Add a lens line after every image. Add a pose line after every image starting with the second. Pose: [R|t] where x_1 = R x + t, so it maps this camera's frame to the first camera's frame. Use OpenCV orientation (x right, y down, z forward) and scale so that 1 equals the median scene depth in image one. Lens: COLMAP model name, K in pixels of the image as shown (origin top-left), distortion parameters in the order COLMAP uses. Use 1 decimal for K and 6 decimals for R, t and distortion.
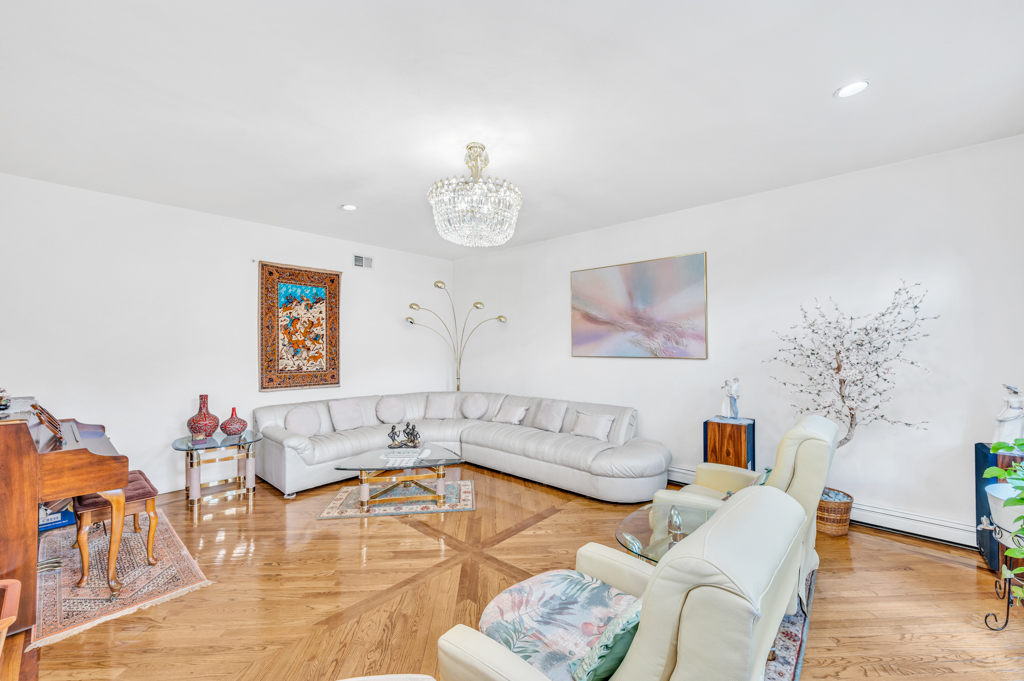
lens RADIAL K [[415.7, 0, 517.2], [0, 415.7, 345.3], [0, 0, 1]] dist [-0.000181, 0.000065]
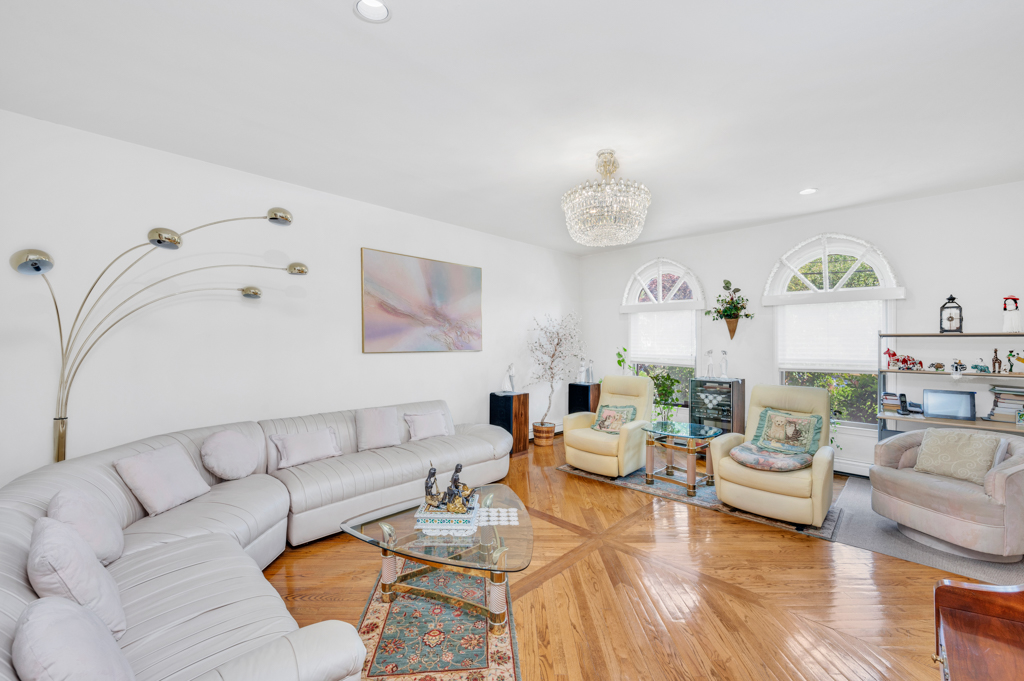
lens RADIAL K [[415.7, 0, 517.2], [0, 415.7, 345.3], [0, 0, 1]] dist [-0.000181, 0.000065]
pose [[0.021948, -0.007480, 0.999731, -0.738463], [-0.009605, 0.999924, 0.007693, 0.003741], [-0.999713, -0.009772, 0.021874, 0.757687]]
